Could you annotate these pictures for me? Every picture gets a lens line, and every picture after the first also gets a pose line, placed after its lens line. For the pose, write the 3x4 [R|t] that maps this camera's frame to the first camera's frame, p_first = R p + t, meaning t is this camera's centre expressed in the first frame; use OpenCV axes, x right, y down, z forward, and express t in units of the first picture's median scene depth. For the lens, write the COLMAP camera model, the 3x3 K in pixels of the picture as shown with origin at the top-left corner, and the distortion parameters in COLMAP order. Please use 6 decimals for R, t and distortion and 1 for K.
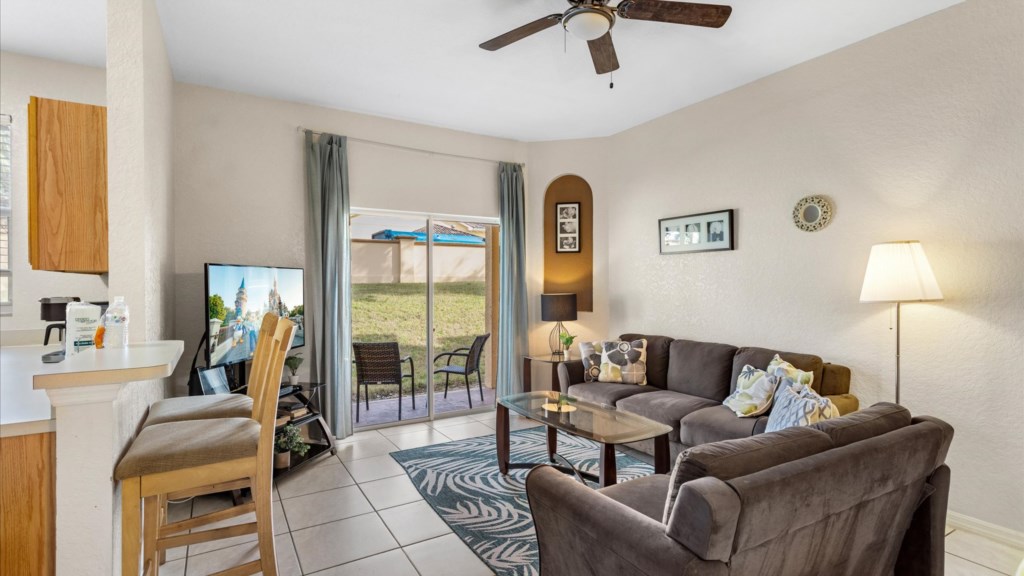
lens RADIAL K [[491.0, 0, 513.7], [0, 491.0, 284.1], [0, 0, 1]] dist [-0.001438, 0.000155]
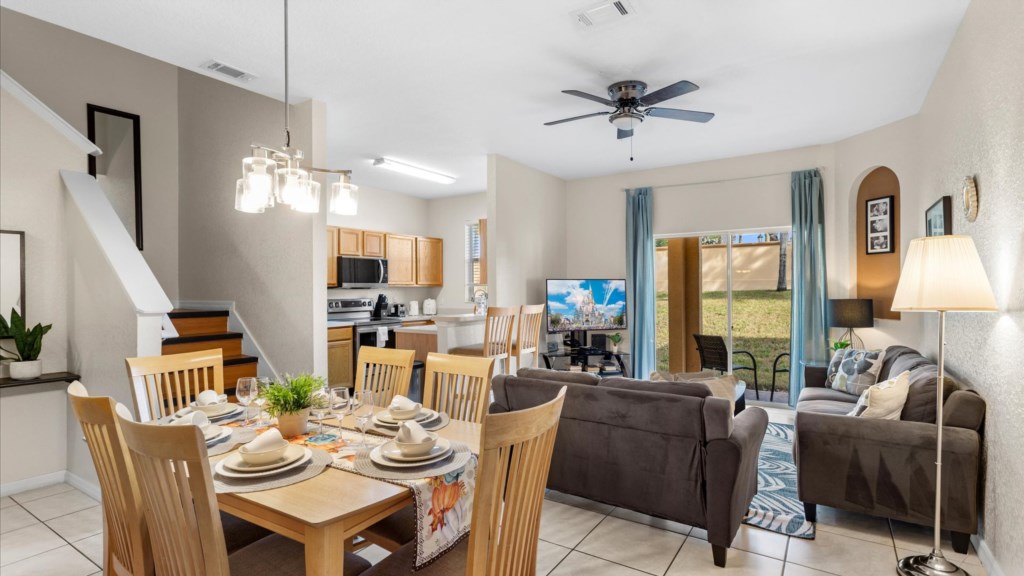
lens RADIAL K [[491.0, 0, 520.7], [0, 491.0, 291.9], [0, 0, 1]] dist [-0.001438, 0.000155]
pose [[0.452725, 0.003950, -0.891641, 0.618451], [0.005188, 0.999962, 0.007064, -0.003434], [0.891635, -0.007823, 0.452687, 0.004464]]
